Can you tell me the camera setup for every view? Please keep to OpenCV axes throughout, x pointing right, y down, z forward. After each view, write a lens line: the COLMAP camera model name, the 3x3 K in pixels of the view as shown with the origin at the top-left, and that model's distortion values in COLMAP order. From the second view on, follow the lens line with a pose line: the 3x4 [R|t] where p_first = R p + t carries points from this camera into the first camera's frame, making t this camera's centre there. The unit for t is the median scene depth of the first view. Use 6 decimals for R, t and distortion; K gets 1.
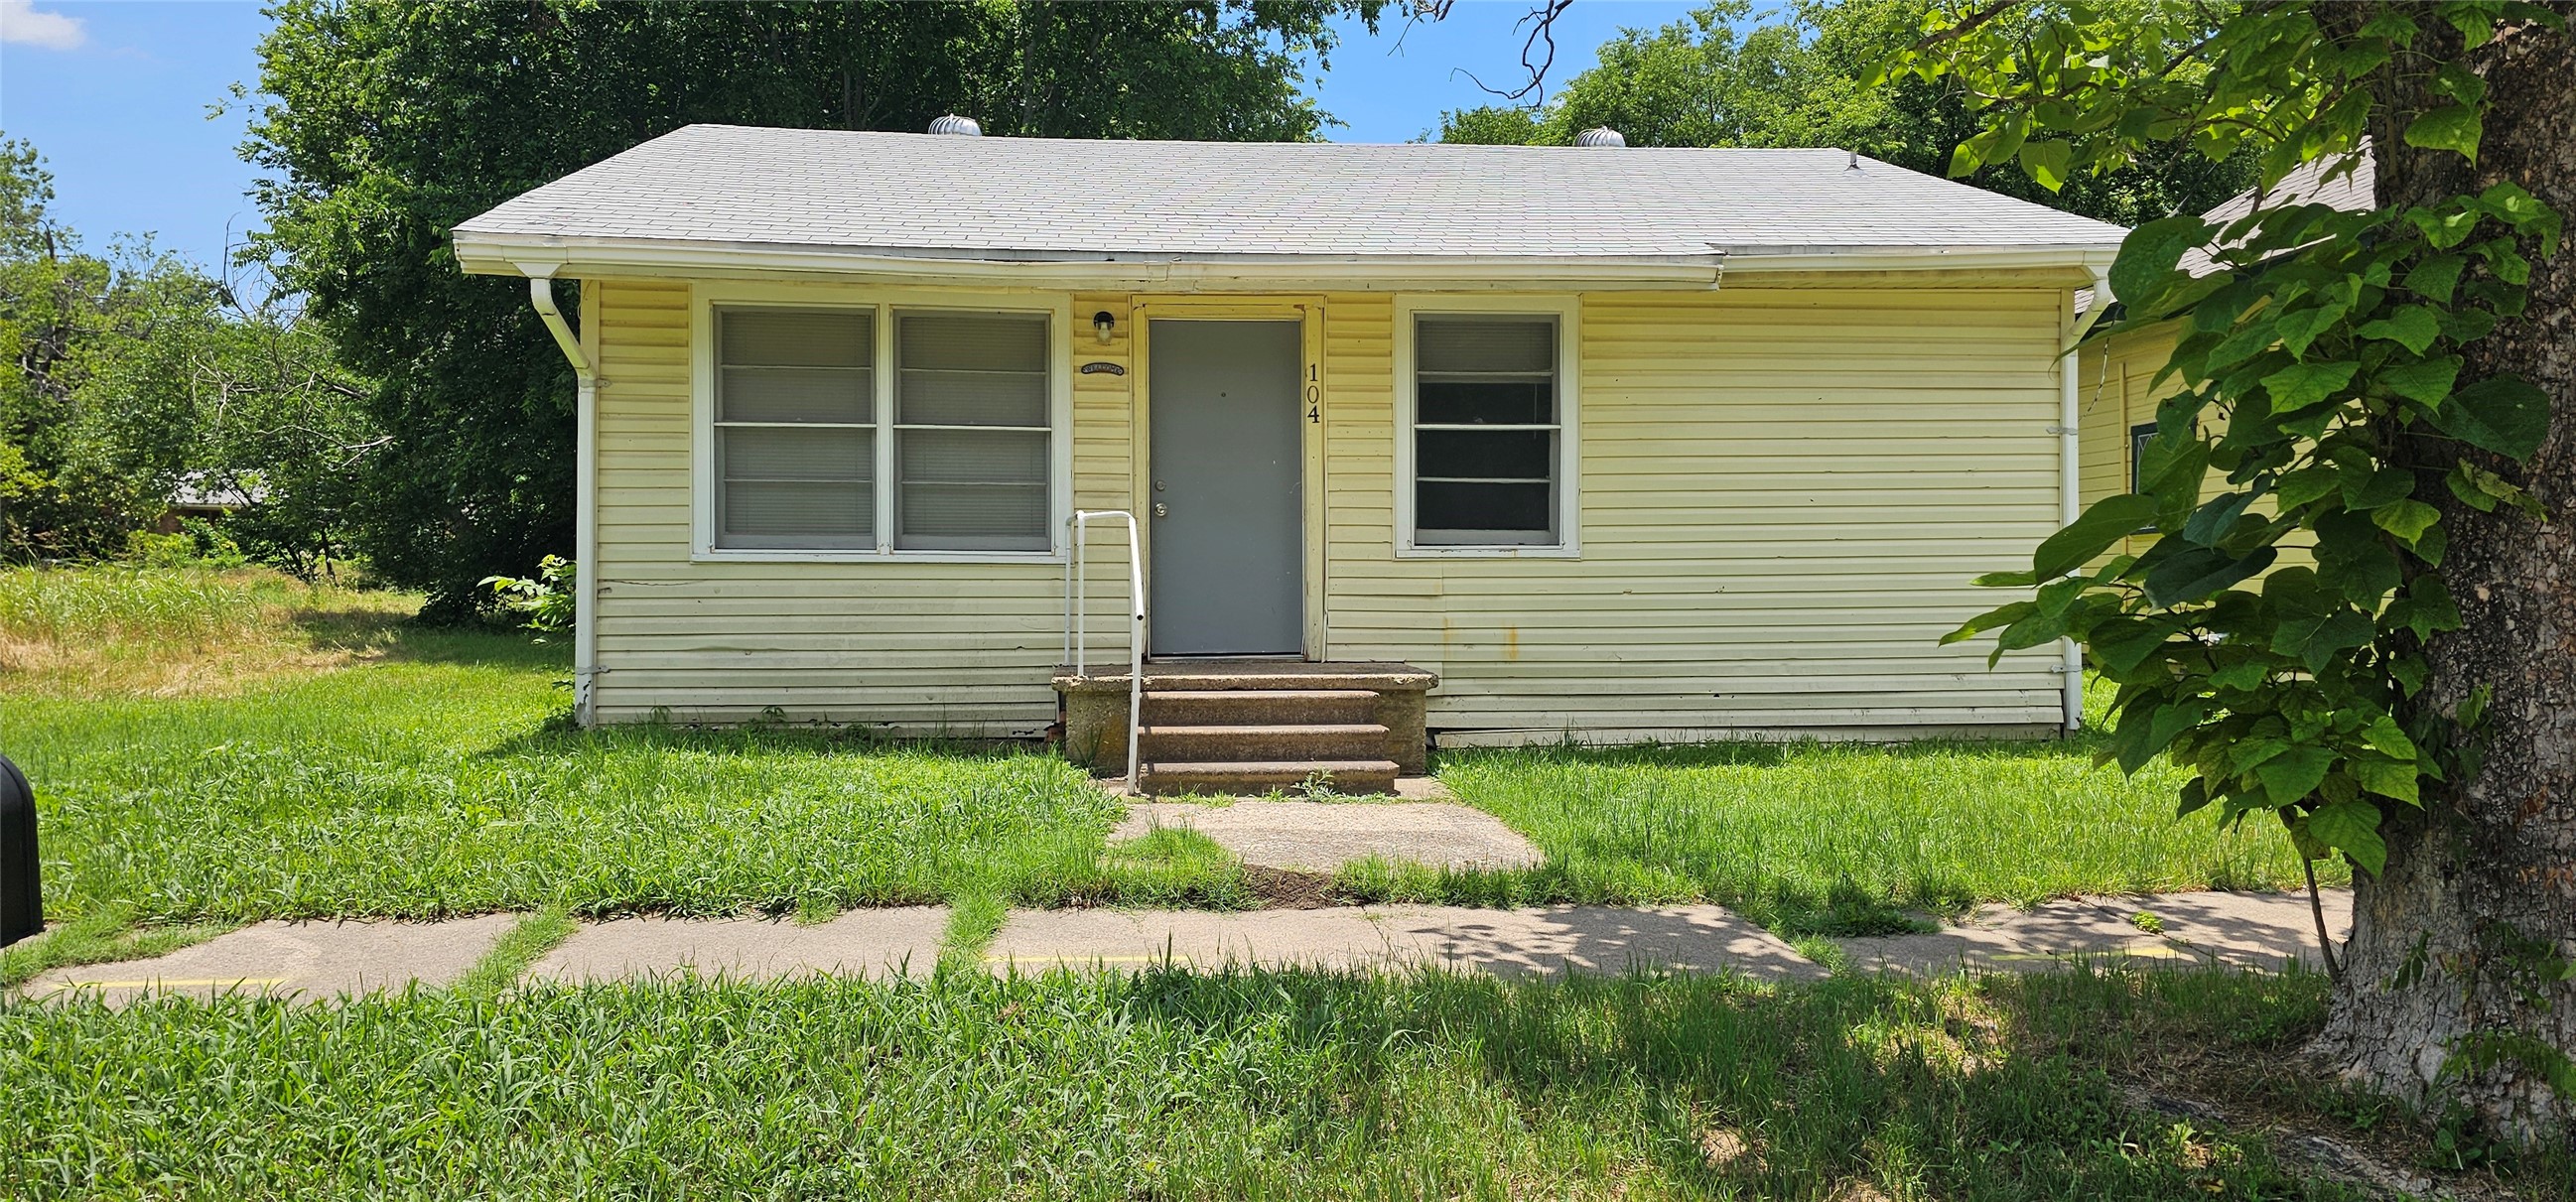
lens RADIAL K [[1714.1, 0, 1294.8], [0, 1714.1, 593.9], [0, 0, 1]] dist [0.043417, -0.018076]
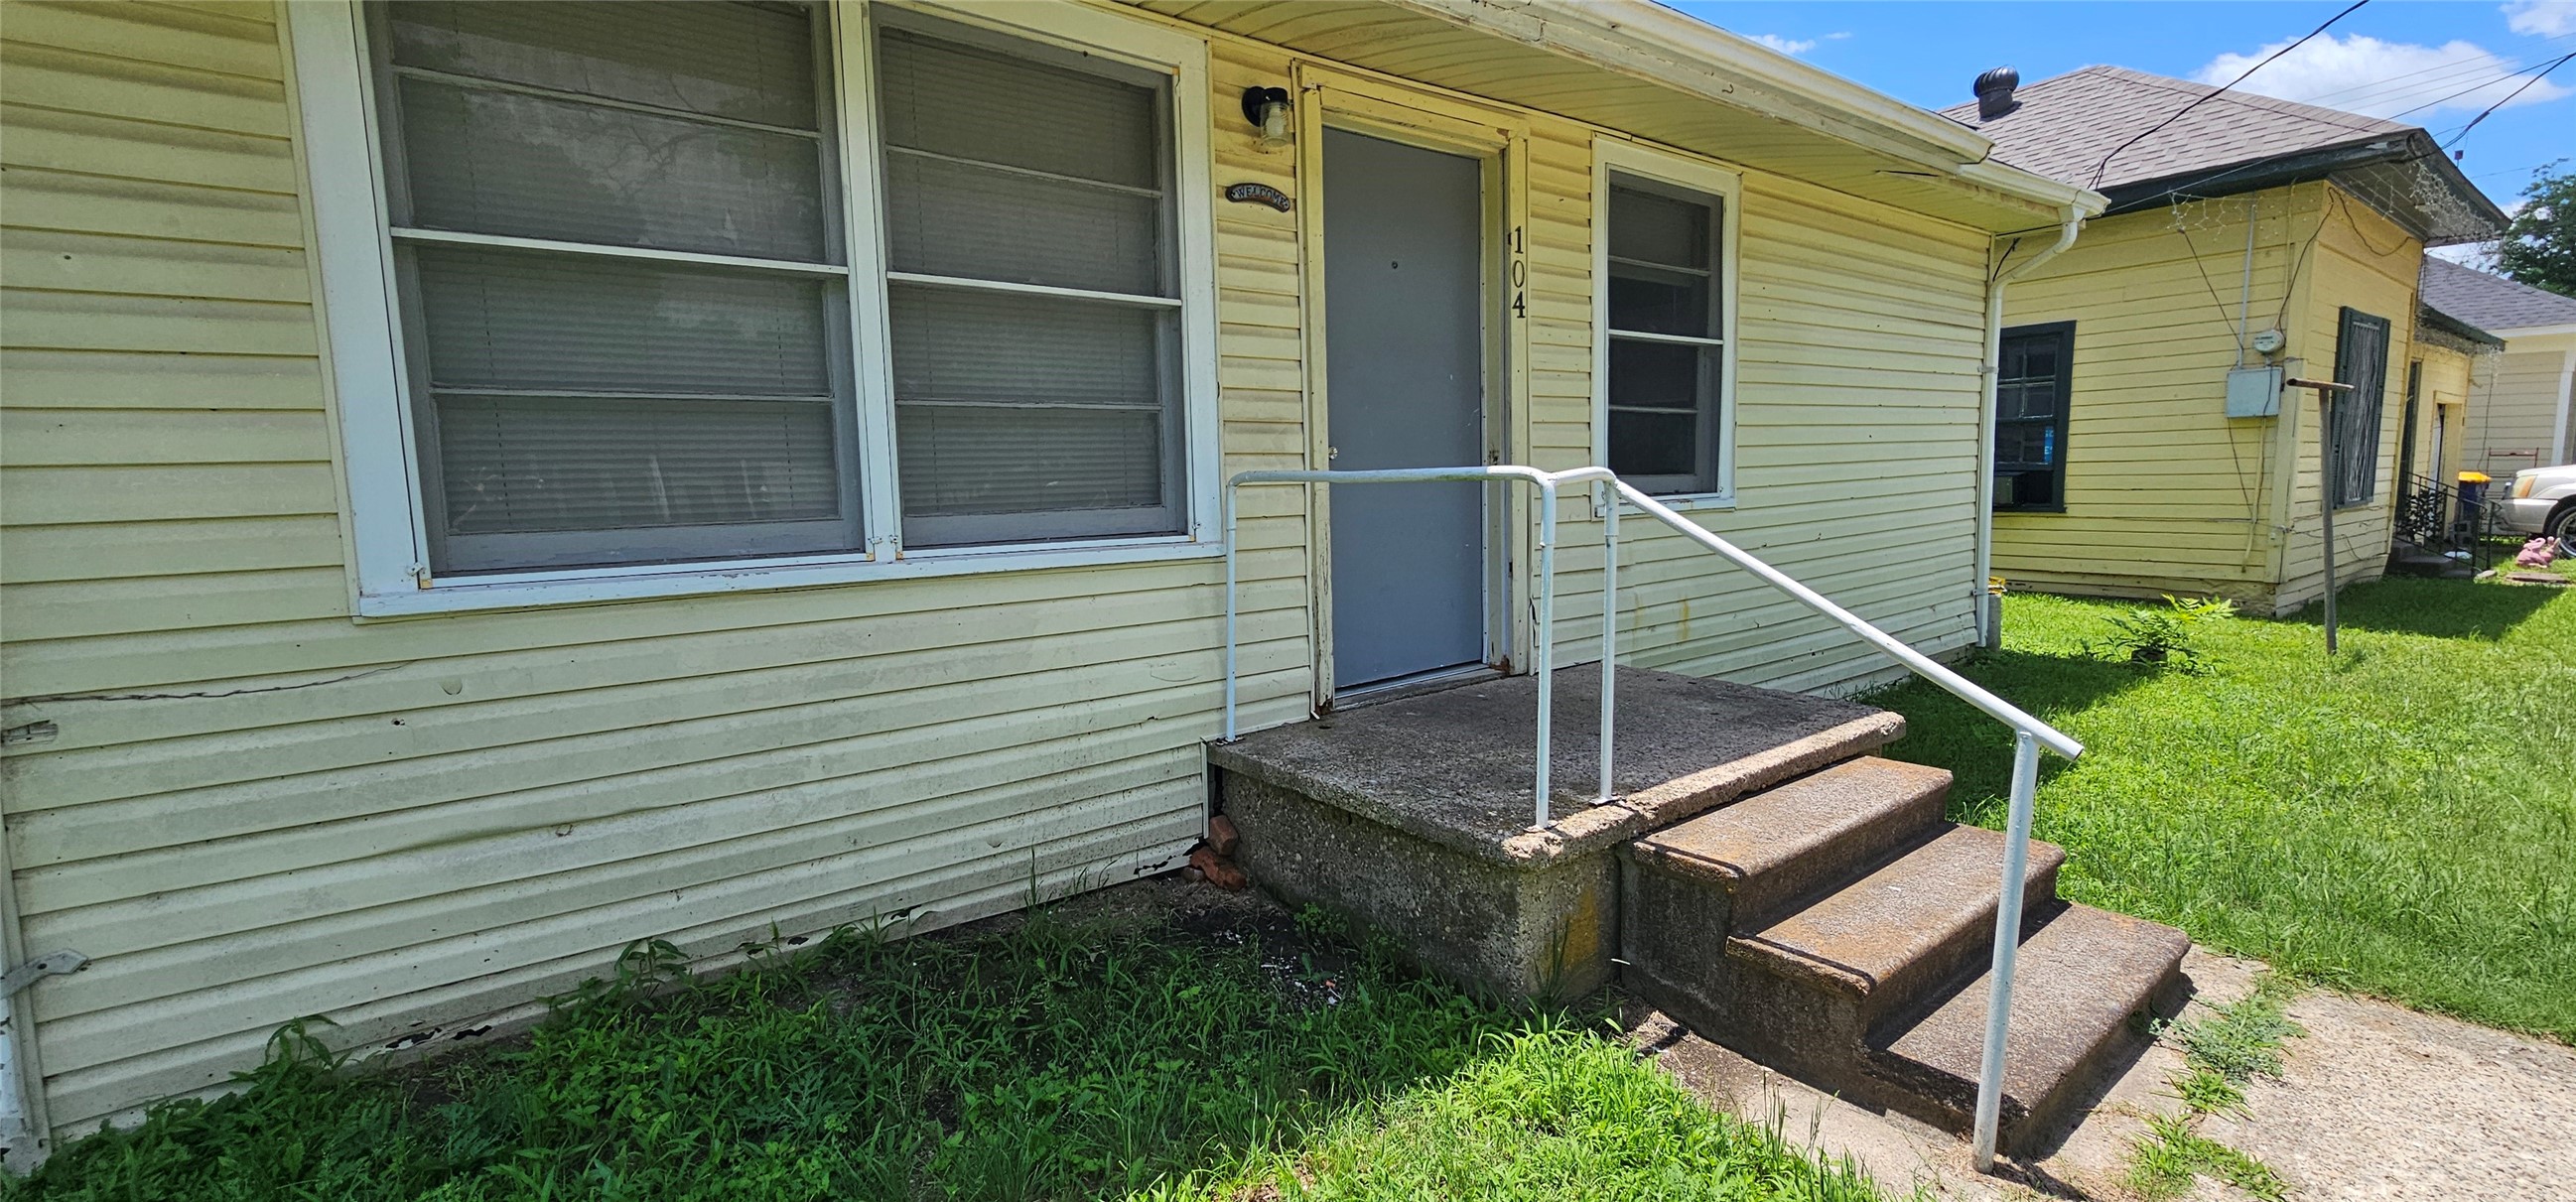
lens RADIAL K [[1106.6, 0, 1277.2], [0, 1106.6, 613.1], [0, 0, 1]] dist [-0.007828, 0.000474]
pose [[0.835845, -0.088786, 0.541738, -0.313278], [0.022898, 0.991614, 0.127187, -0.044592], [-0.548488, -0.093904, 0.830869, 0.701071]]
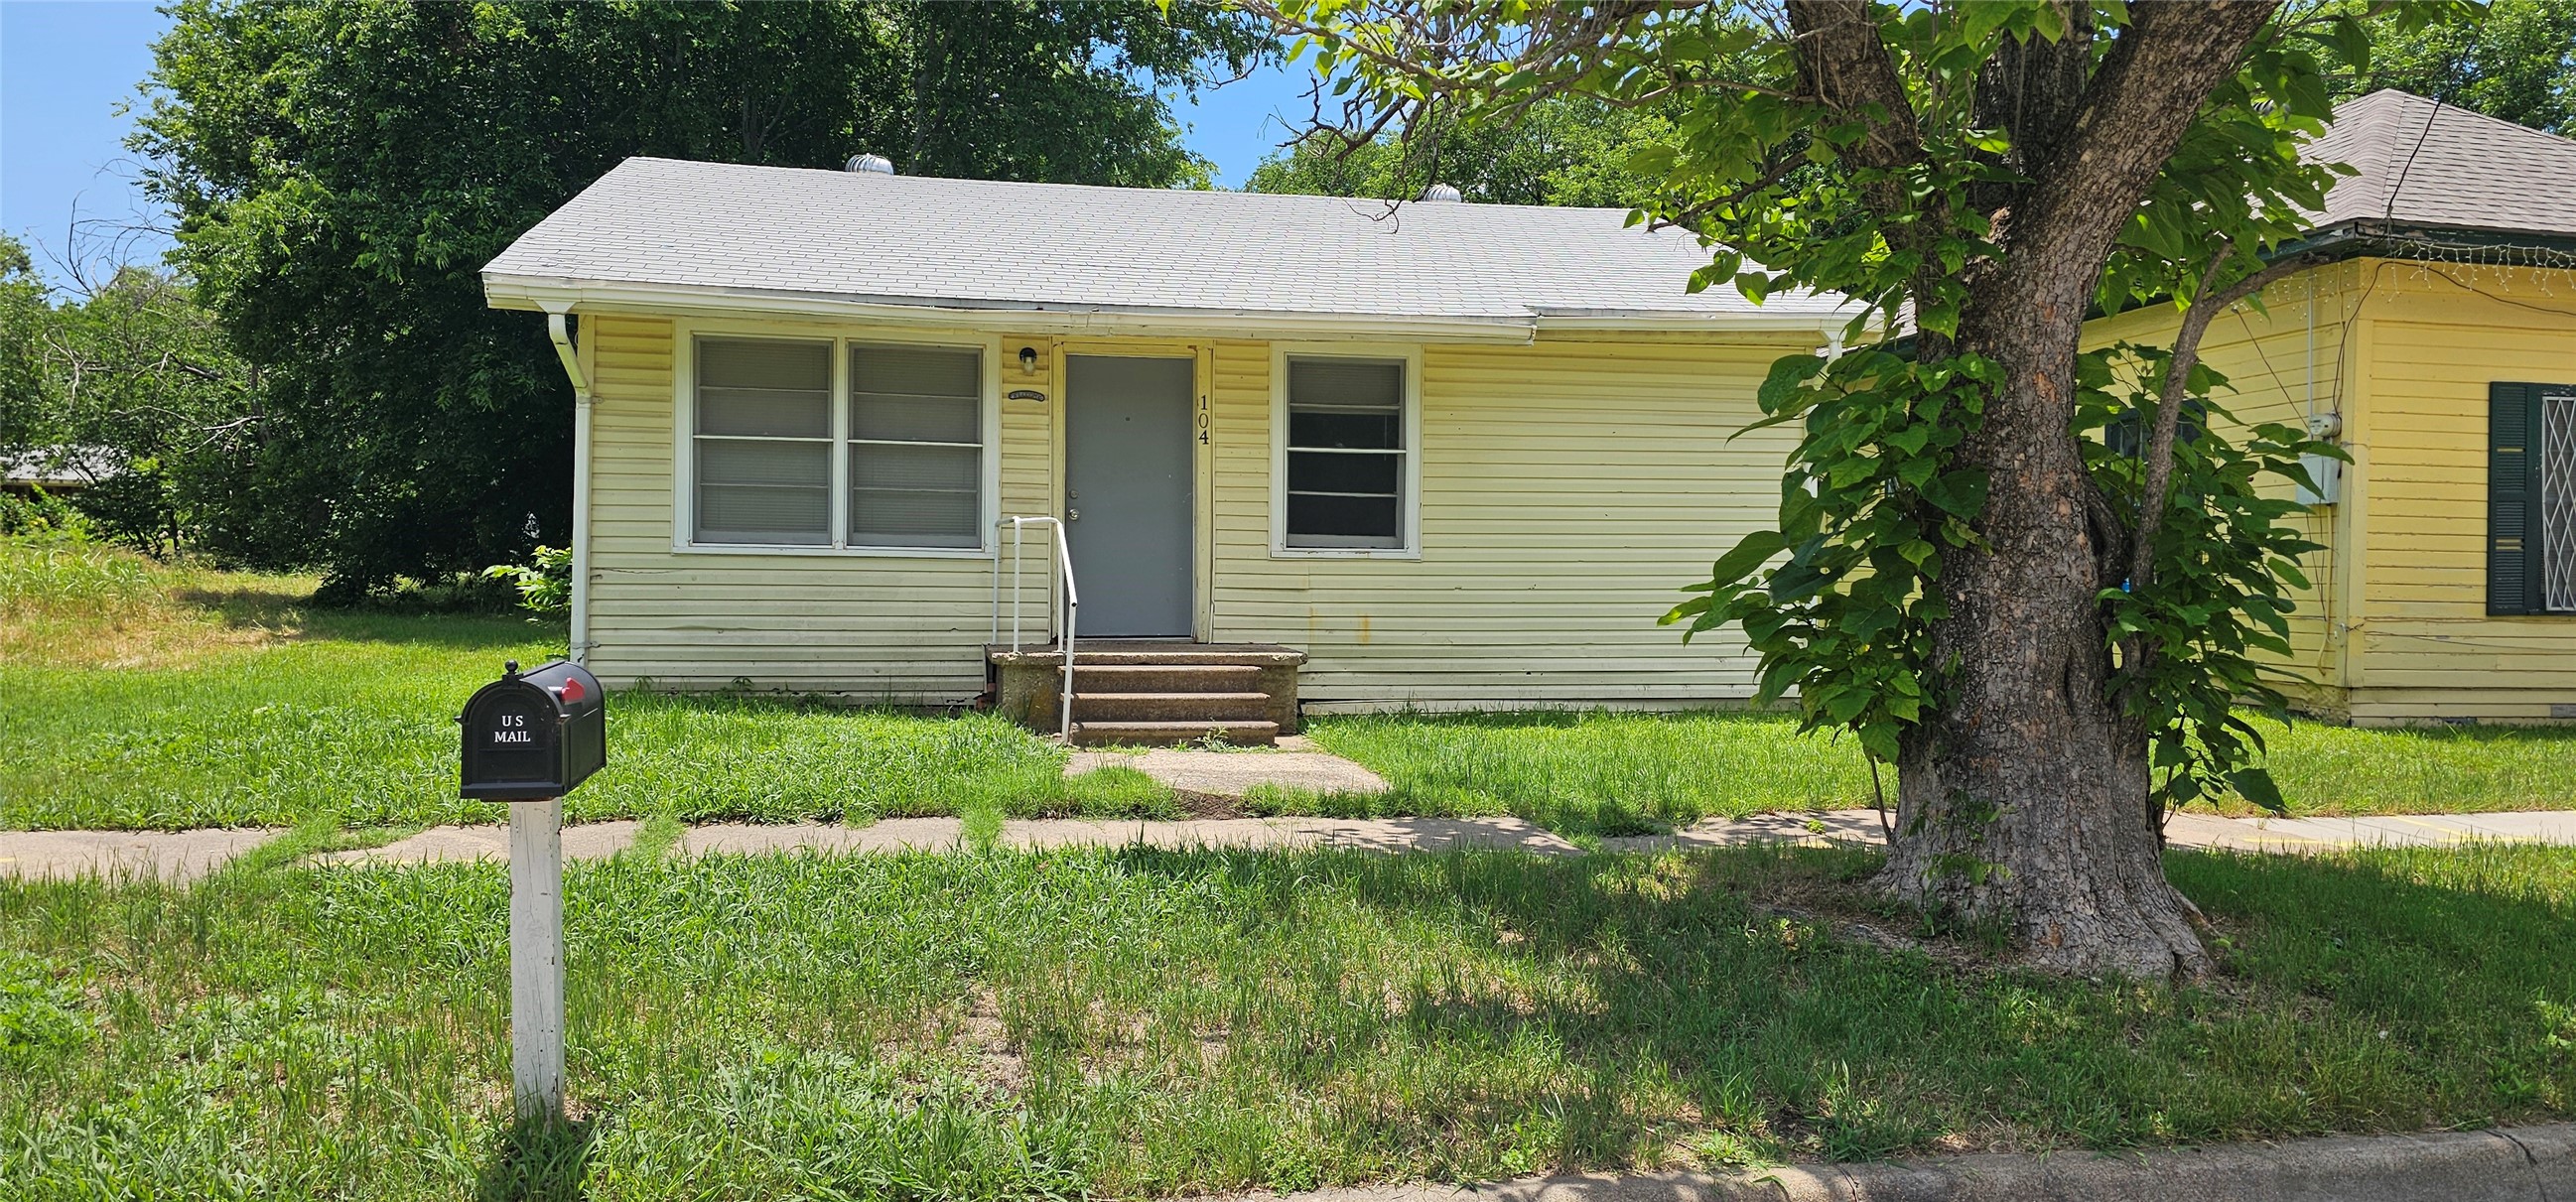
lens RADIAL K [[1714.1, 0, 1296.9], [0, 1714.1, 595.5], [0, 0, 1]] dist [0.043417, -0.018076]
pose [[0.995337, 0.010639, 0.095867, -0.038519], [-0.011208, 0.999923, 0.005404, -0.001149], [-0.095802, -0.006453, 0.995379, -0.209352]]
